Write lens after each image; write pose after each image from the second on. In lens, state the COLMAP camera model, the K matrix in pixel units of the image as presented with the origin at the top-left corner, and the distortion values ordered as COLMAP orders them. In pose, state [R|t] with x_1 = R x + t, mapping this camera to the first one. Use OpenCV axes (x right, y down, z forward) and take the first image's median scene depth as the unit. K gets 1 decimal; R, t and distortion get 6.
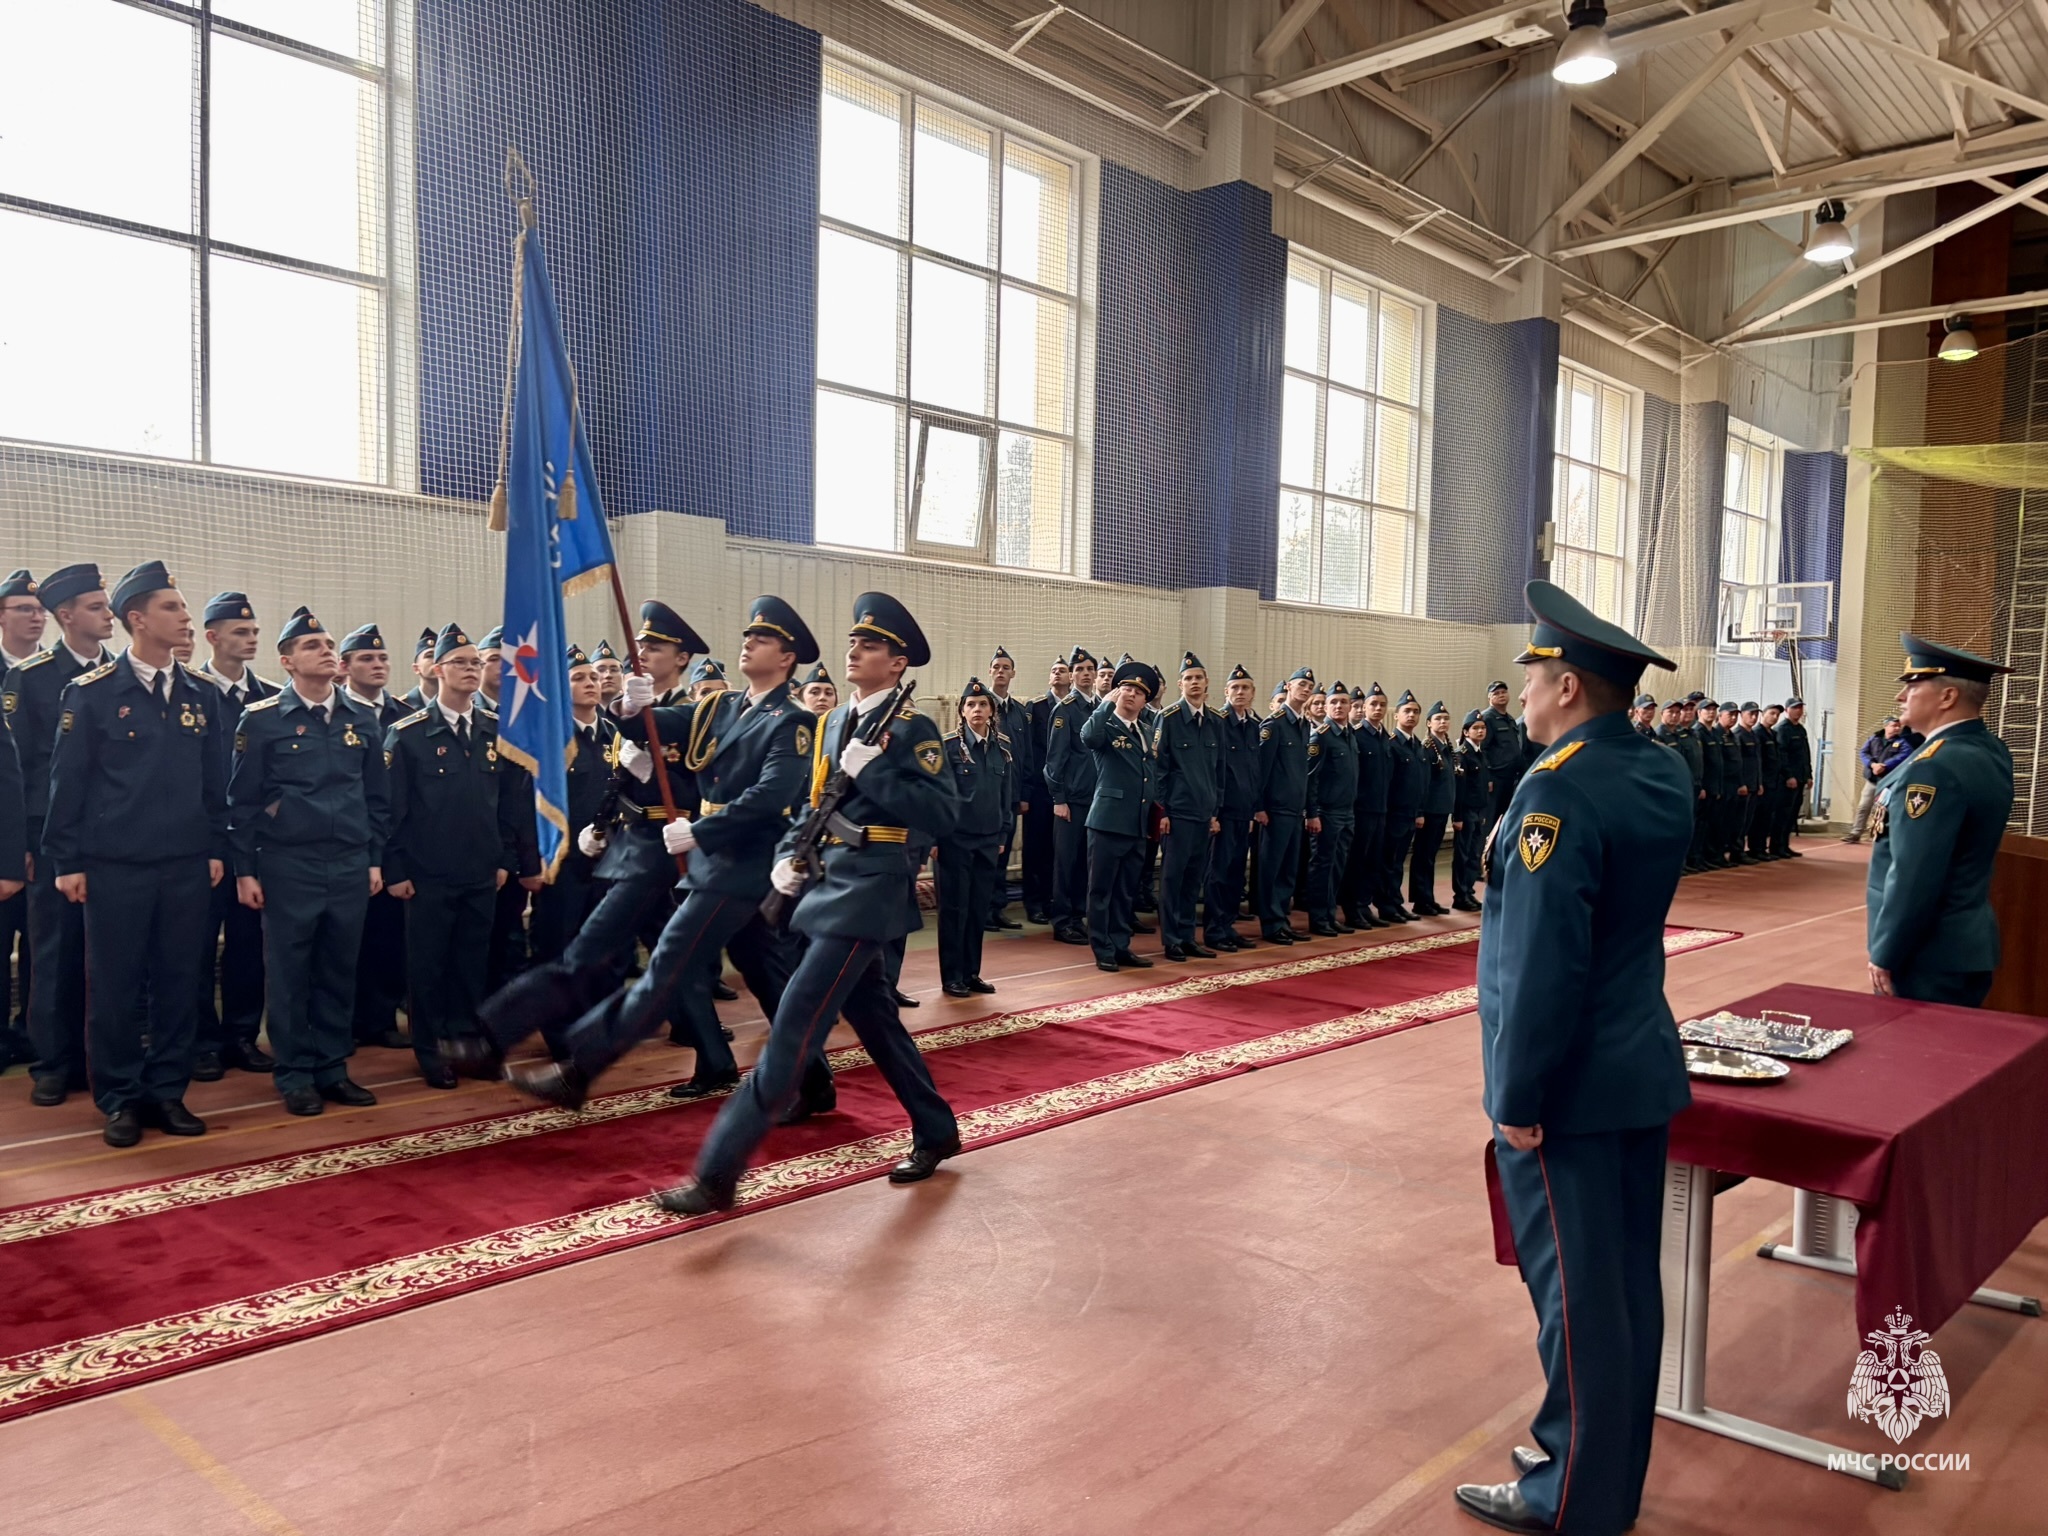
lens RADIAL K [[1522.9, 0, 1015.8], [0, 1522.9, 784.3], [0, 0, 1]] dist [0.062764, -0.072640]
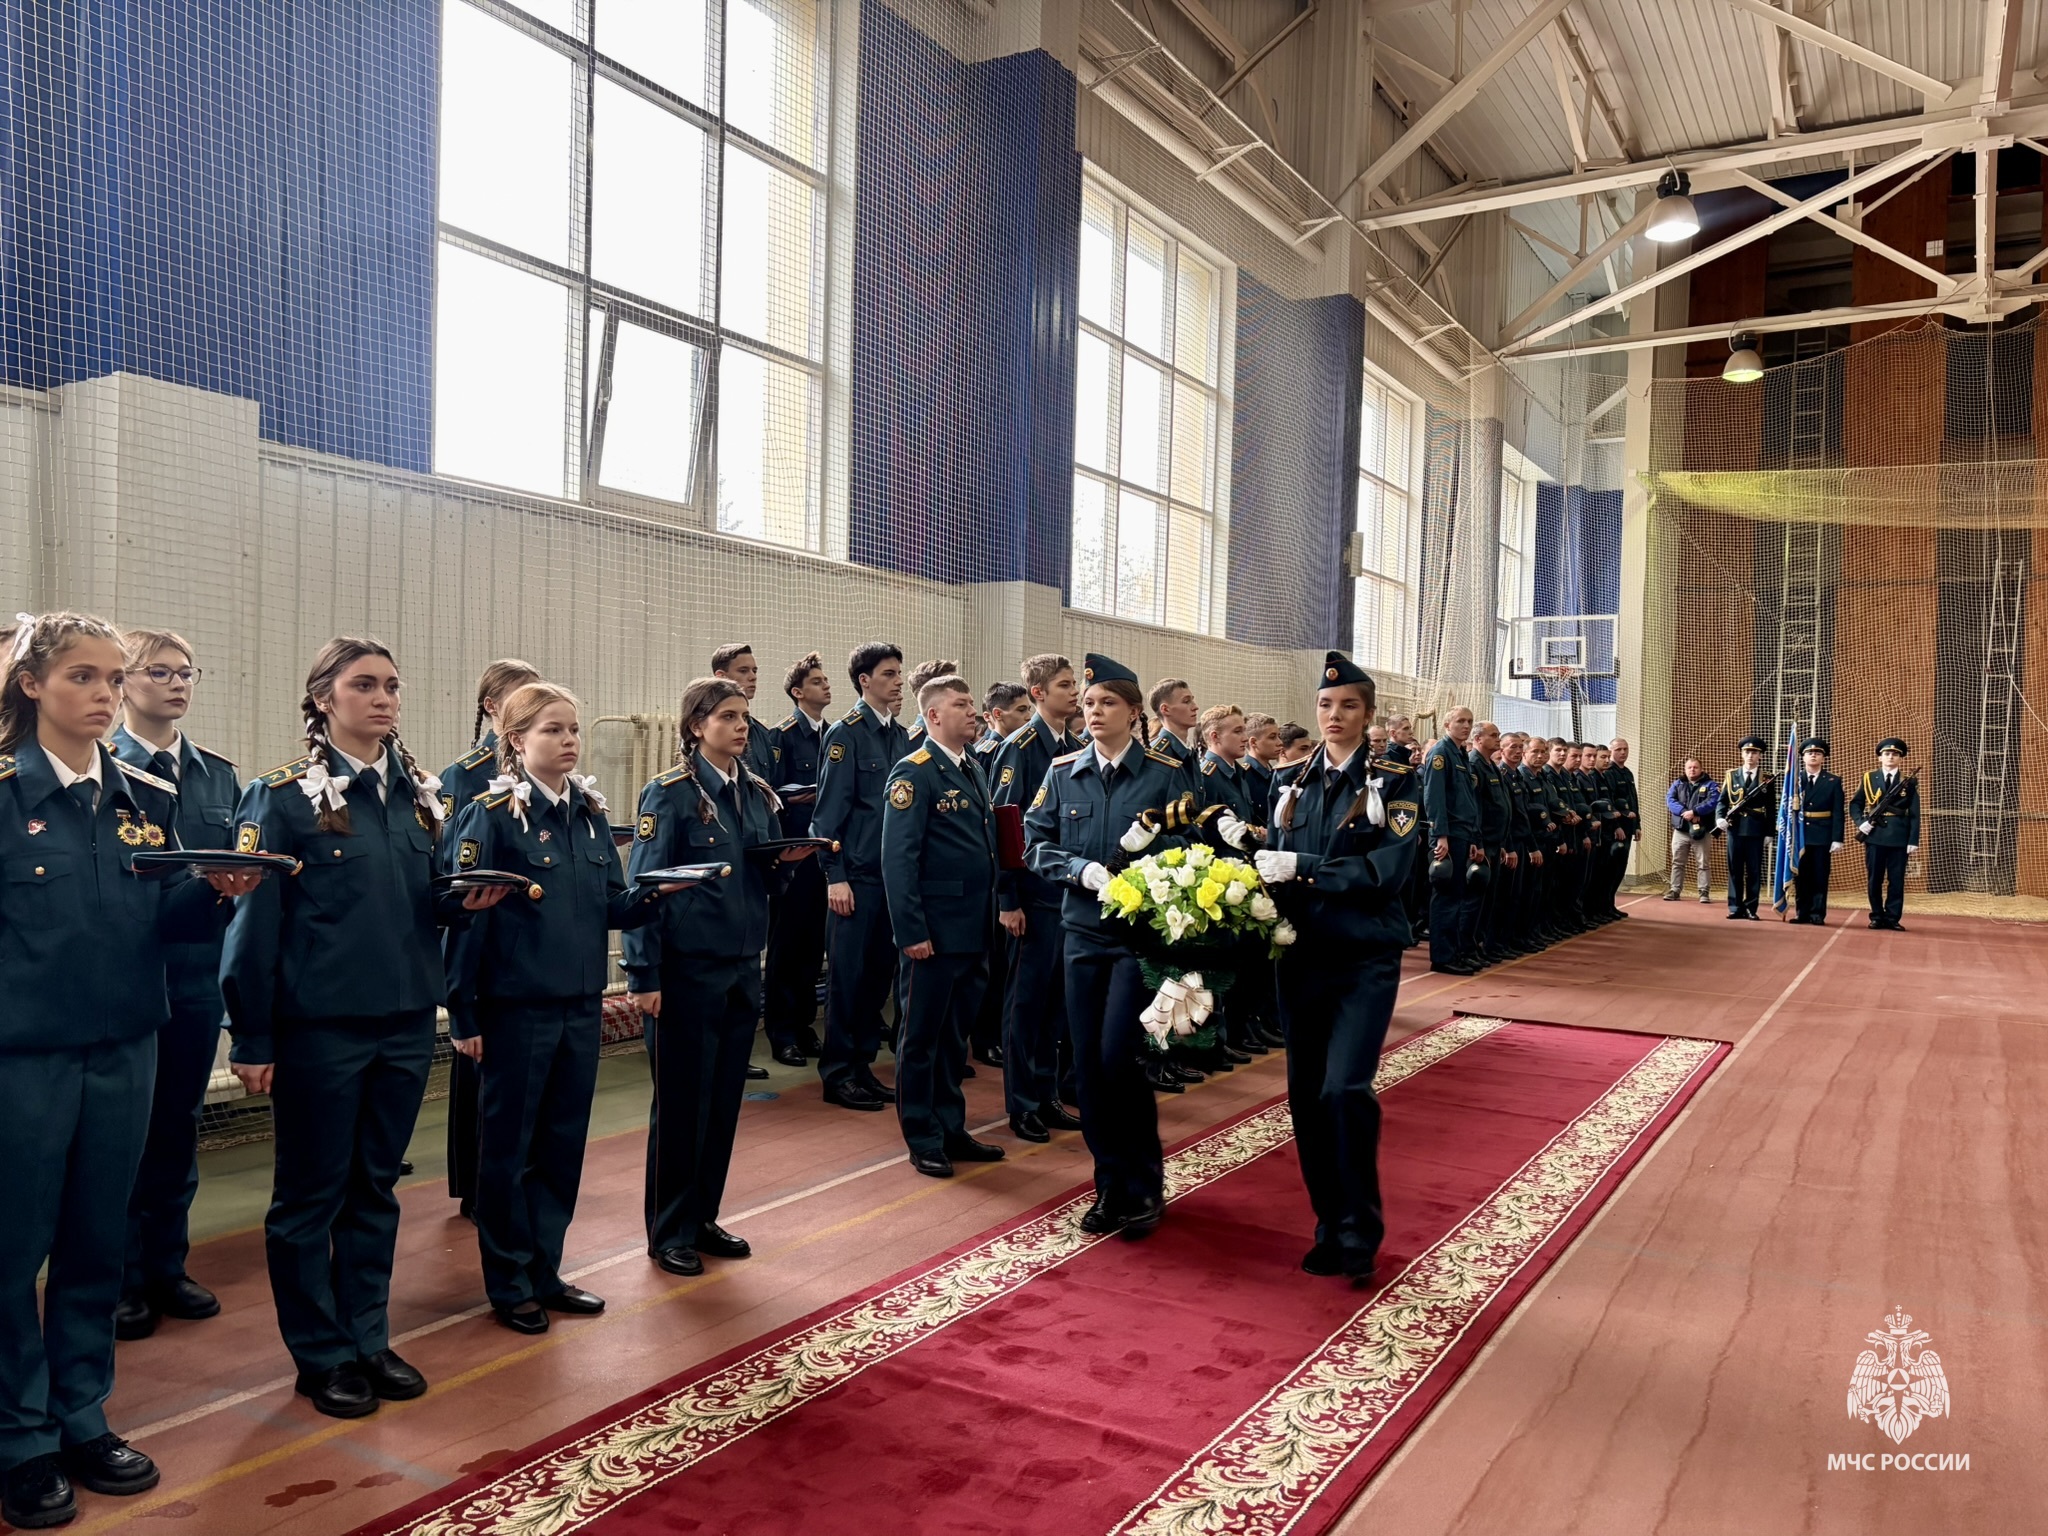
lens RADIAL K [[1522.9, 0, 1015.8], [0, 1522.9, 784.3], [0, 0, 1]] dist [0.062764, -0.072640]
pose [[0.979281, 0.002187, 0.202496, -0.018621], [0.003415, 0.999621, -0.027312, -0.008142], [-0.202479, 0.027438, 0.978902, 0.261921]]
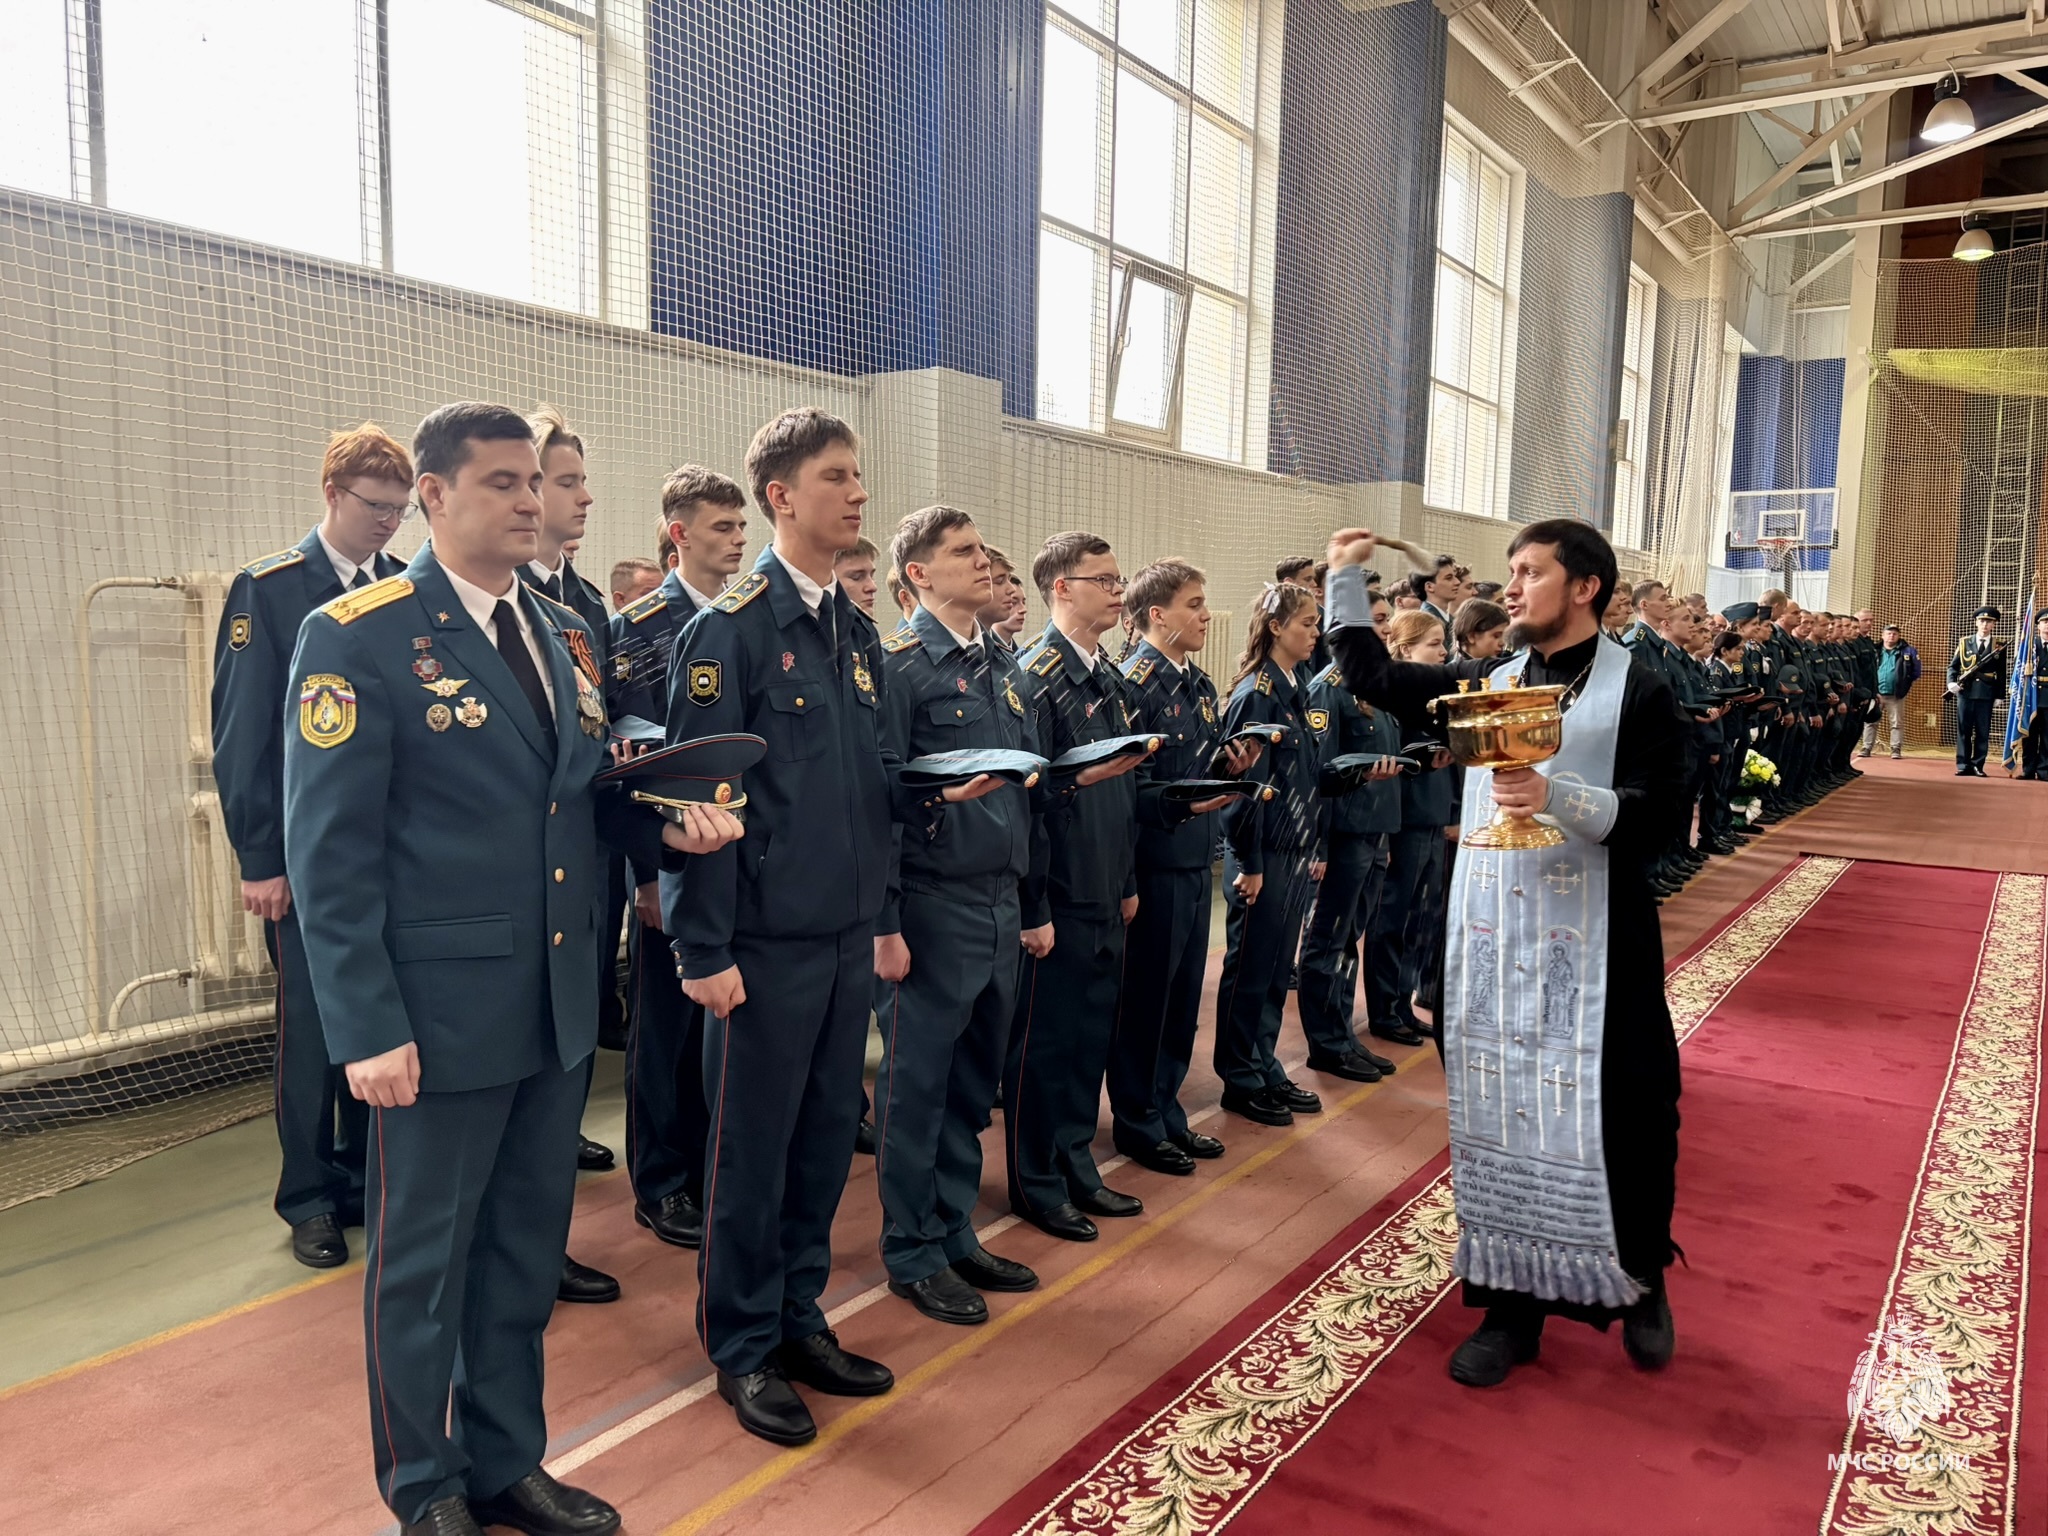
lens RADIAL K [[1522.9, 0, 1015.8], [0, 1522.9, 784.3], [0, 0, 1]] dist [0.062764, -0.072640]
pose [[0.987899, -0.017655, 0.154091, -0.212559], [0.008129, 0.998029, 0.062233, -0.014507], [-0.154886, -0.060227, 0.986095, 0.165351]]
